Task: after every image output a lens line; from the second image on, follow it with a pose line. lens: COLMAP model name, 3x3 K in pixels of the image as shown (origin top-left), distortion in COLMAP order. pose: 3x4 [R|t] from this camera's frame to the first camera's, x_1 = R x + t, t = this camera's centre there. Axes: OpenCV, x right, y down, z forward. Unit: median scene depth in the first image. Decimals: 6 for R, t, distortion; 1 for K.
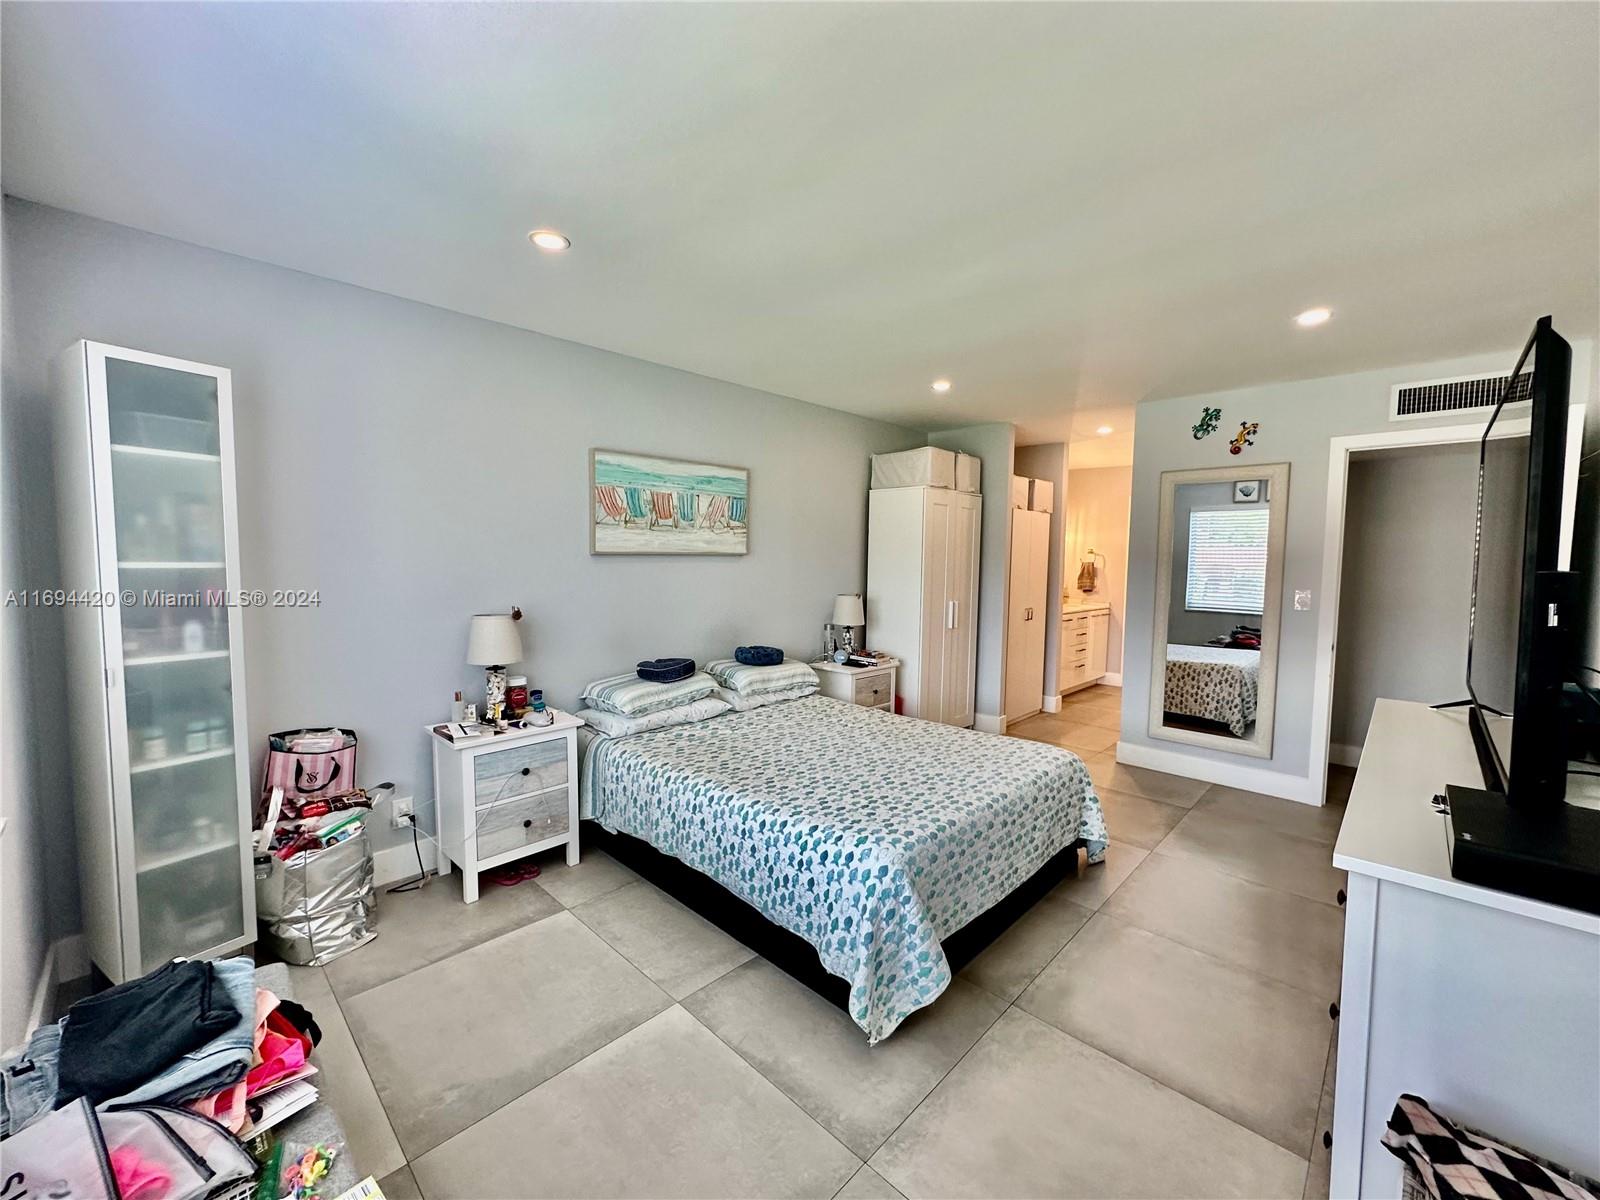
lens RADIAL K [[637.0, 0, 805.3], [0, 637.0, 597.1], [0, 0, 1]] dist [-0.005270, 0.001966]
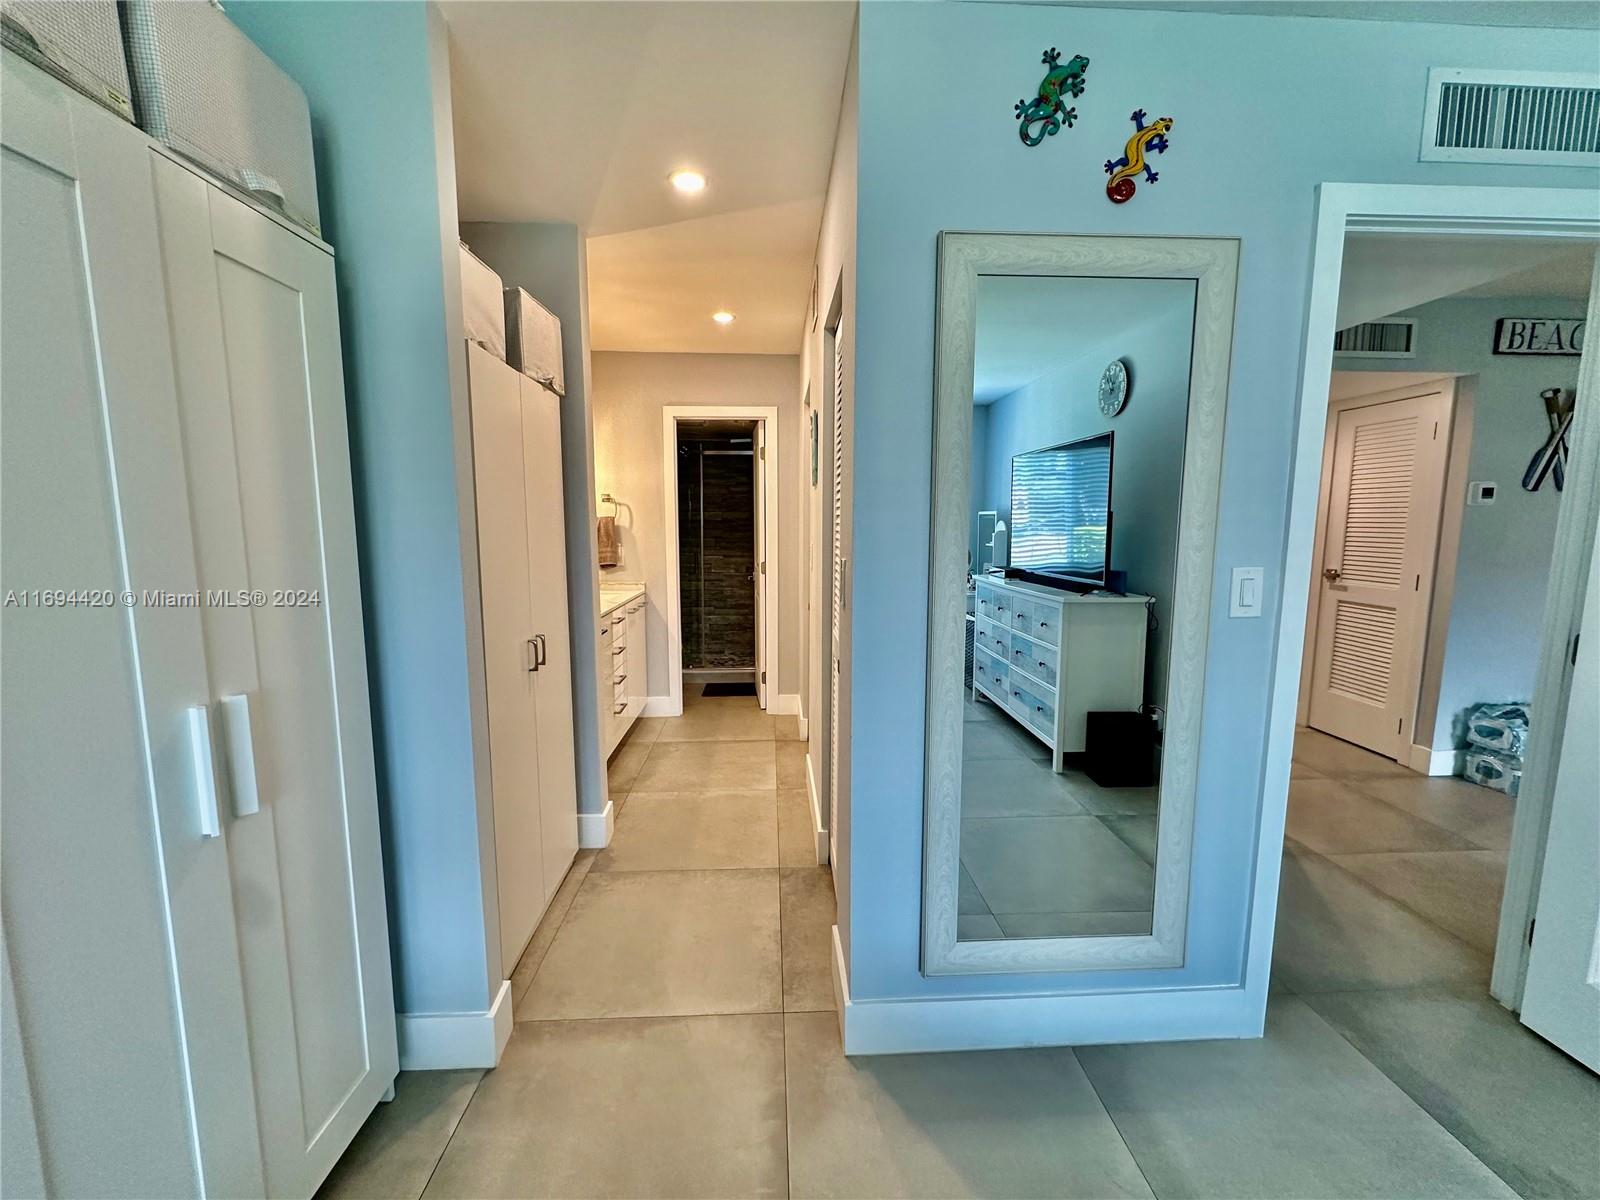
lens RADIAL K [[637.0, 0, 804.5], [0, 637.0, 597.3], [0, 0, 1]] dist [-0.005270, 0.001966]
pose [[0.681823, -0.102274, 0.724332, 0.380398], [0.057016, 0.994596, 0.086765, -0.058613], [-0.729292, -0.017860, 0.683970, 1.255838]]
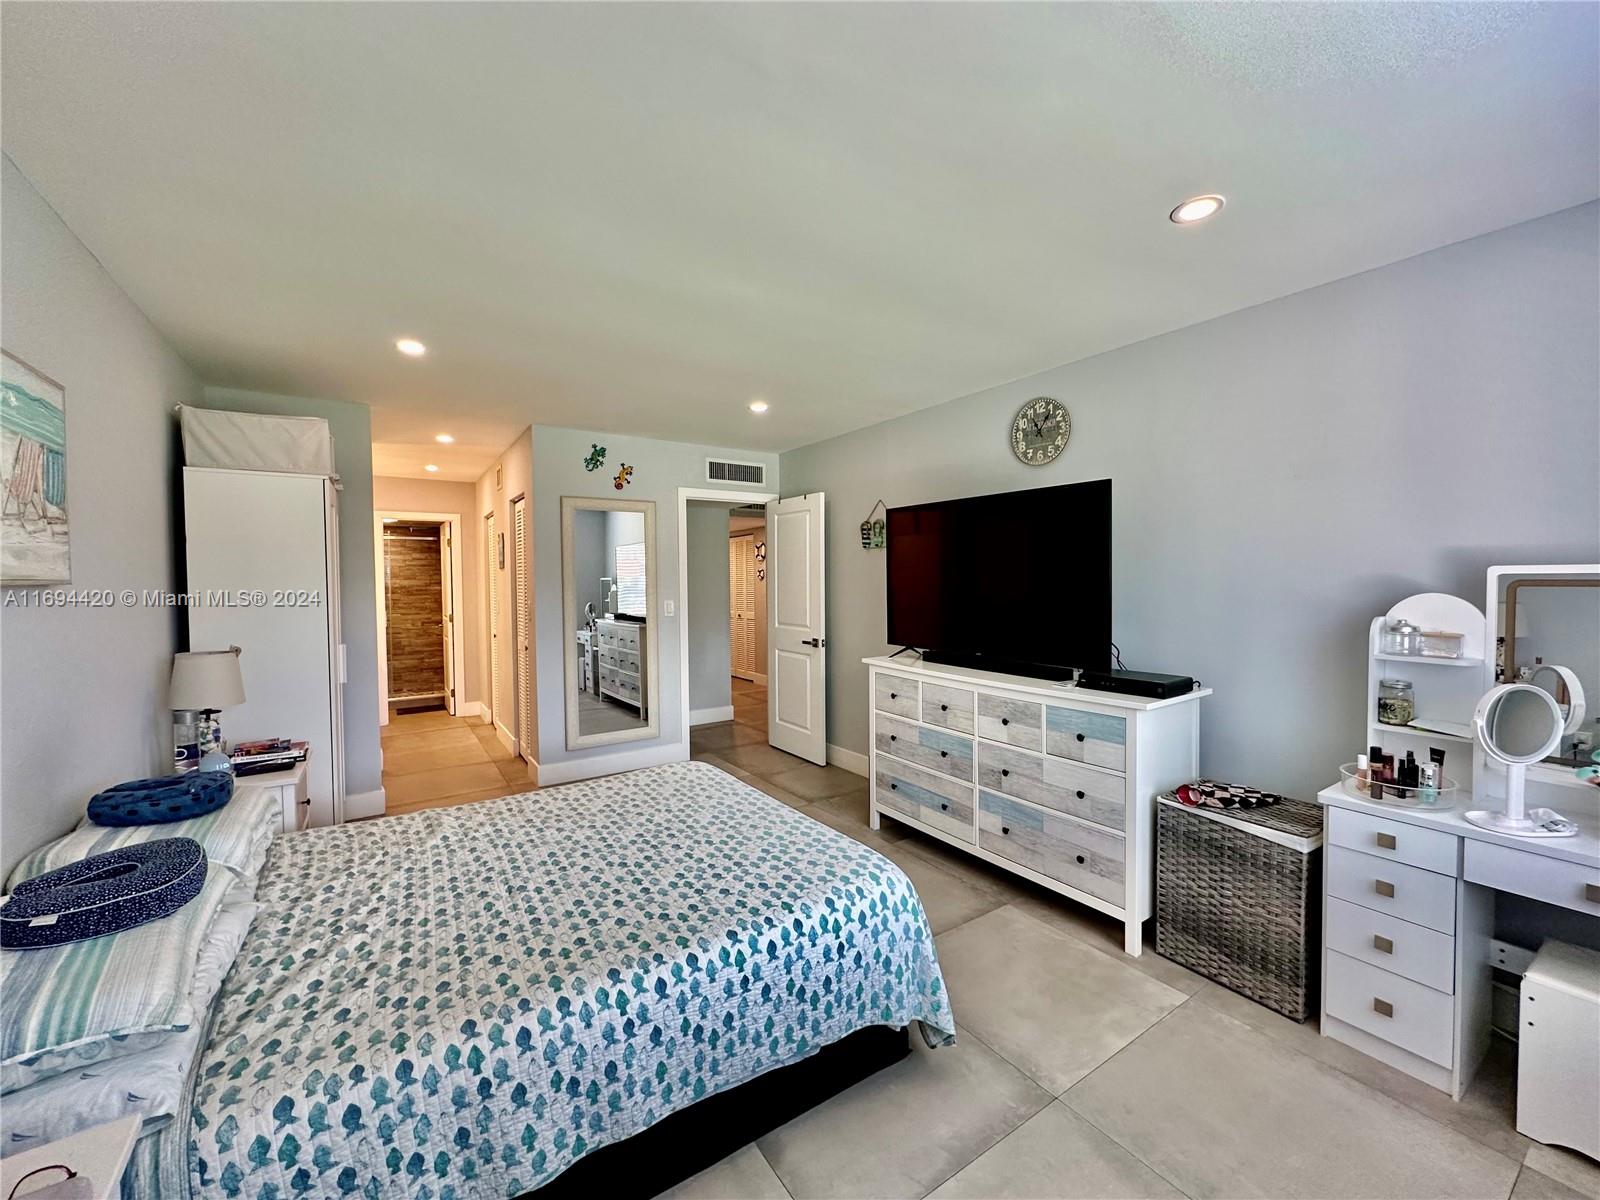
lens RADIAL K [[637.0, 0, 791.0], [0, 637.0, 603.2], [0, 0, 1]] dist [-0.005270, 0.001966]
pose [[0.221293, -0.052683, 0.973783, -0.592821], [0.075476, 0.996470, 0.036759, -0.047549], [-0.972282, 0.065363, 0.224488, 0.625515]]
